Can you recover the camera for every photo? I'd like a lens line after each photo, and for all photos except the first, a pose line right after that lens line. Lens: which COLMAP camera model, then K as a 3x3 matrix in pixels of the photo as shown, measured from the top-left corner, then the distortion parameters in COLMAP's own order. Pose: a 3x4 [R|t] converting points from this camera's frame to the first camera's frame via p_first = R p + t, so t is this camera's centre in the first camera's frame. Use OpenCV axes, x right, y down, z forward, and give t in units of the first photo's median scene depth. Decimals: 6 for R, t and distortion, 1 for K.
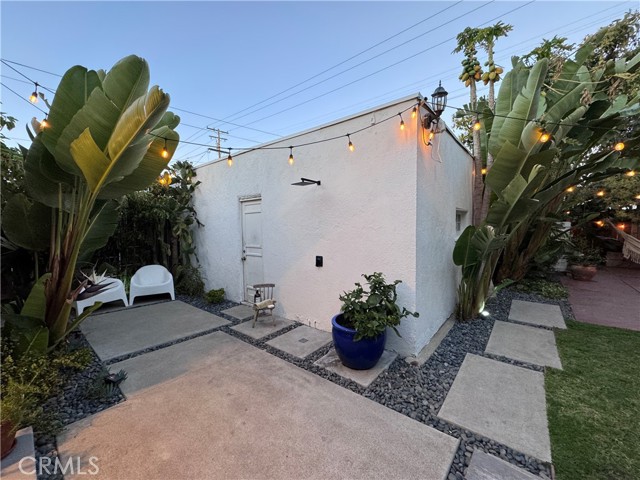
lens RADIAL K [[254.8, 0, 318.9], [0, 254.8, 238.8], [0, 0, 1]] dist [-0.002442, 0.000137]
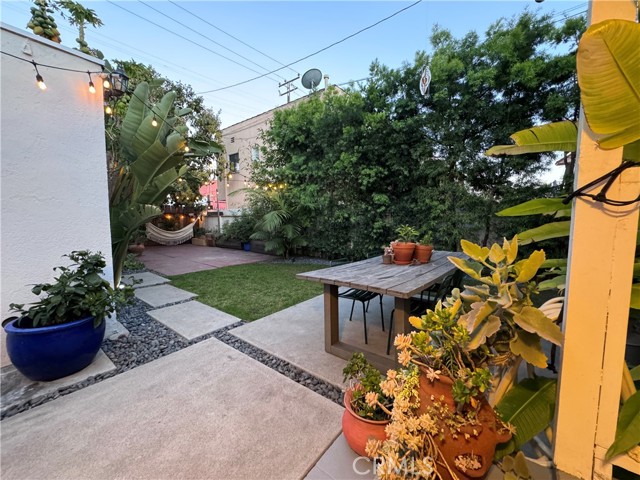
lens RADIAL K [[254.8, 0, 316.8], [0, 254.8, 241.5], [0, 0, 1]] dist [-0.002442, 0.000137]
pose [[-0.018734, -0.075198, 0.996993, -0.452589], [0.043069, 0.996181, 0.075946, 0.051725], [-0.998896, 0.044362, -0.015424, 0.165152]]
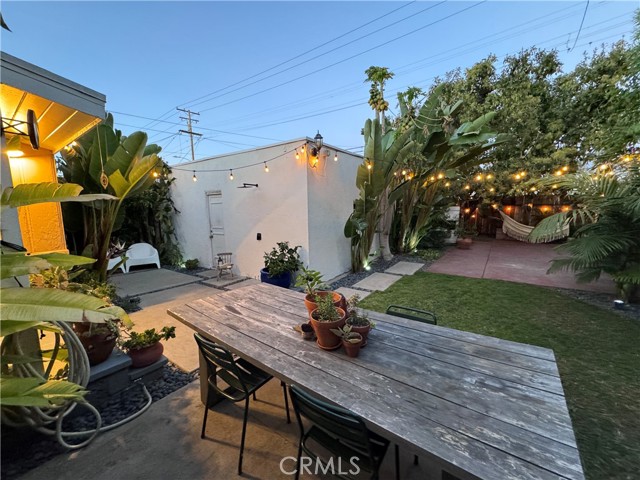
lens RADIAL K [[254.8, 0, 319.6], [0, 254.8, 239.5], [0, 0, 1]] dist [-0.002442, 0.000137]
pose [[0.996937, -0.016813, 0.076383, 0.238432], [0.010749, 0.996807, 0.079124, -0.012316], [-0.077470, -0.078061, 0.993934, -0.543174]]
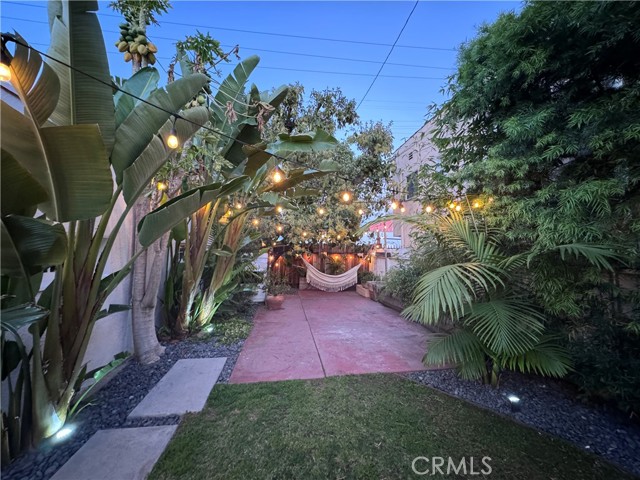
lens RADIAL K [[254.8, 0, 321.4], [0, 254.8, 237.7], [0, 0, 1]] dist [-0.002442, 0.000137]
pose [[0.659959, 0.059173, 0.748968, 0.595217], [0.016013, 0.995559, -0.092765, -0.052221], [-0.751131, 0.073215, 0.656081, 0.230672]]
